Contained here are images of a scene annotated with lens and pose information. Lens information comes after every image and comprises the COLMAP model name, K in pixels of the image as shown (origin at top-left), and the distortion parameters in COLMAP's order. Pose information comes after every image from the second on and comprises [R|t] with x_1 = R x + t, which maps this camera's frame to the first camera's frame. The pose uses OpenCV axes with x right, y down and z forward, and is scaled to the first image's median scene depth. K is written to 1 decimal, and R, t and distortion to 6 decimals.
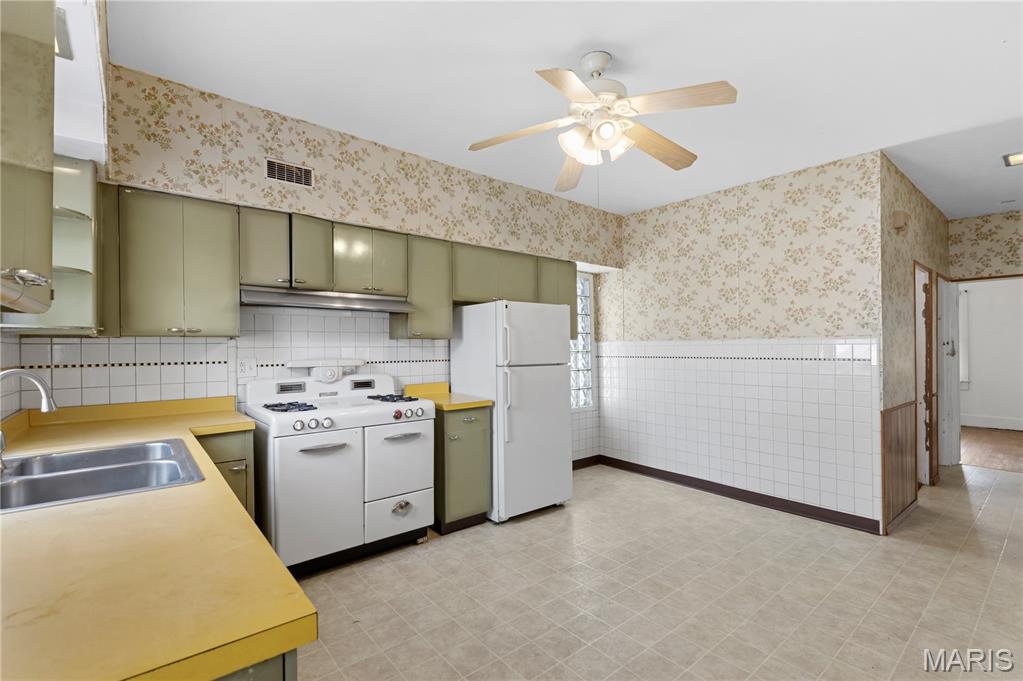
lens RADIAL K [[472.3, 0, 511.5], [0, 472.3, 340.5], [0, 0, 1]] dist [0.000742, 0.000167]
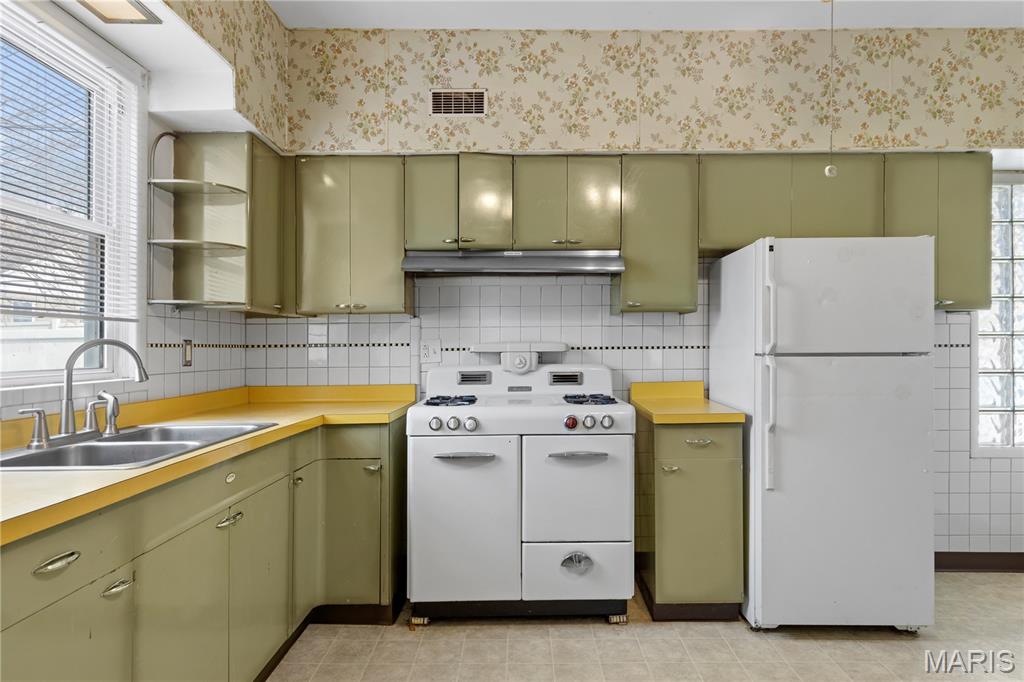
lens RADIAL K [[614.4, 0, 515.4], [0, 614.4, 343.8], [0, 0, 1]] dist [0.012703, -0.000994]
pose [[0.765953, 0.000367, -0.642897, 0.244454], [0.009423, 0.999886, 0.011797, 0.031891], [0.642828, -0.015094, 0.765862, 0.261842]]
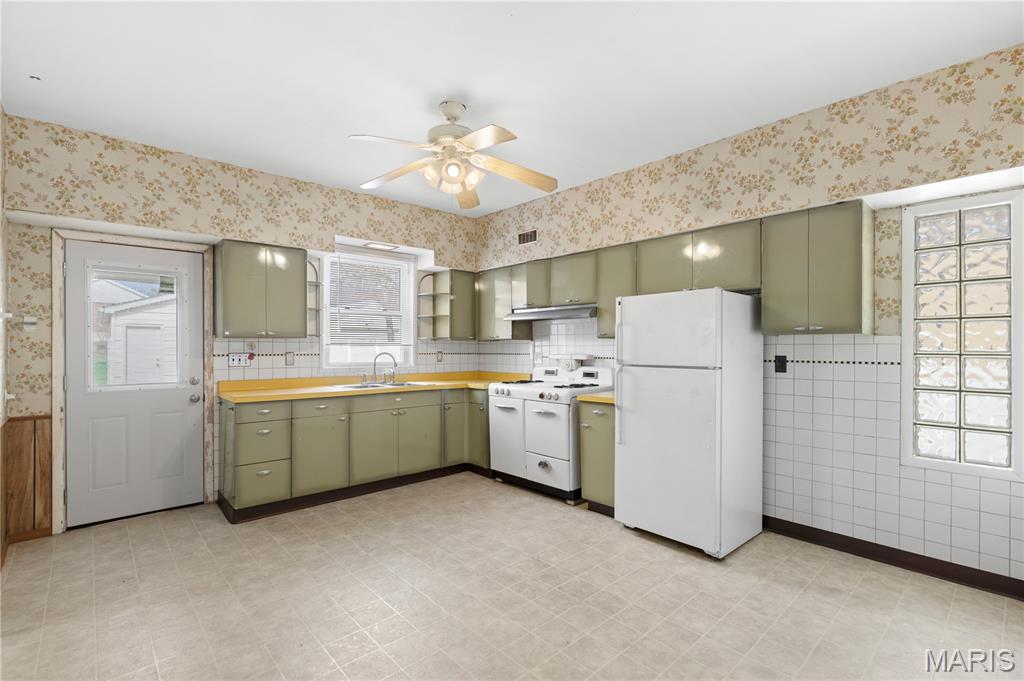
lens RADIAL K [[417.2, 0, 475.8], [0, 417.2, 346.8], [0, 0, 1]] dist [0.000120, 0.000003]
pose [[0.044327, 0.001771, -0.999016, 0.893539], [0.012361, 0.999921, 0.002321, 0.012341], [0.998941, -0.012451, 0.044302, 0.720188]]
